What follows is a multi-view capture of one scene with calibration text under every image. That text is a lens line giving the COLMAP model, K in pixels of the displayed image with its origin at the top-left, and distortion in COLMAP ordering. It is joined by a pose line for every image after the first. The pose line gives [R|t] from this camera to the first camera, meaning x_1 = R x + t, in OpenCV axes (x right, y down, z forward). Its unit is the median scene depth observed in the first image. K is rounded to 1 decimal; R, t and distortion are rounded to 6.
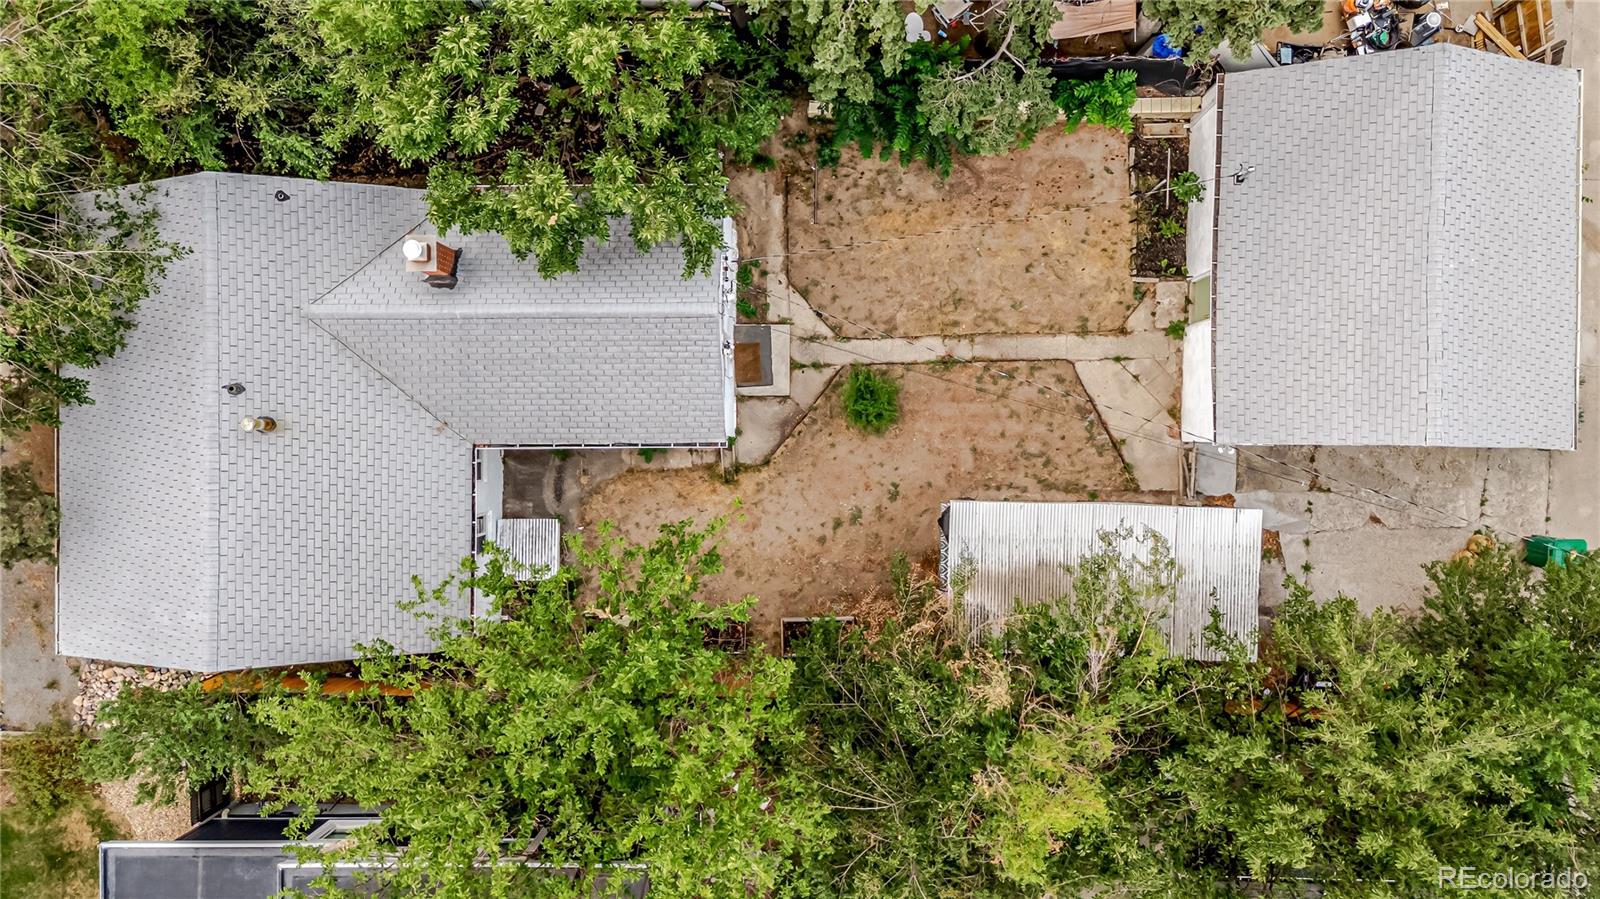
lens RADIAL K [[1184.8, 0, 800.0], [0, 1184.8, 449.5], [0, 0, 1]] dist [0.056456, -0.061159]
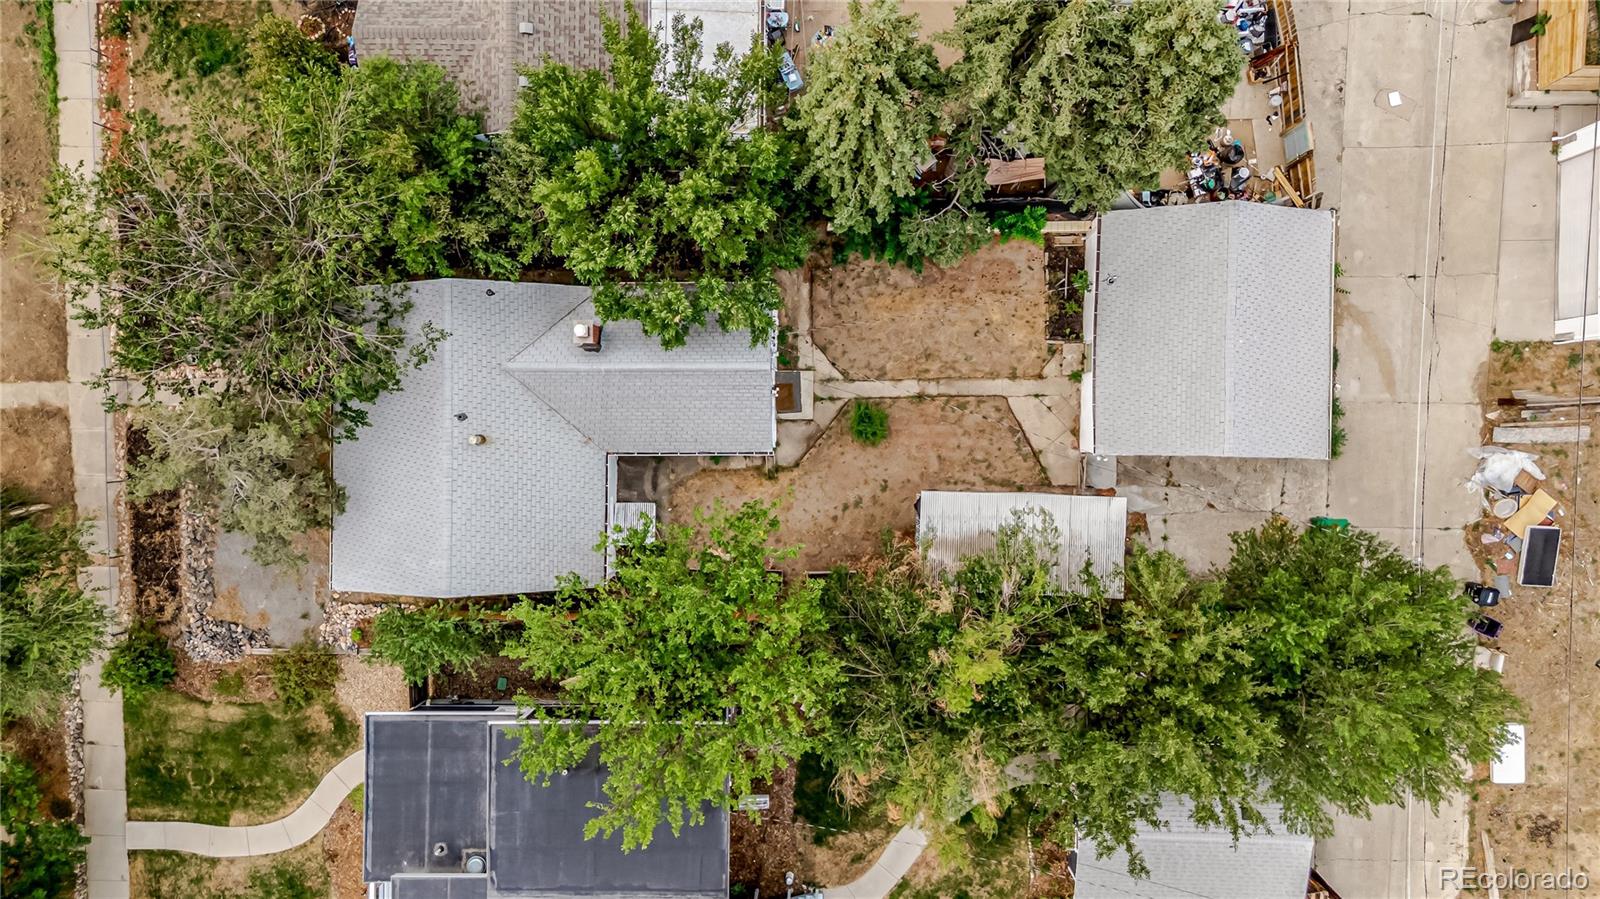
lens RADIAL K [[1184.8, 0, 800.0], [0, 1184.8, 449.5], [0, 0, 1]] dist [0.056456, -0.061159]
pose [[0.999986, 0.004057, 0.003491, -0.030734], [-0.004057, 0.999992, 0.000167, -0.008851], [-0.003490, -0.000181, 0.999994, -0.475116]]
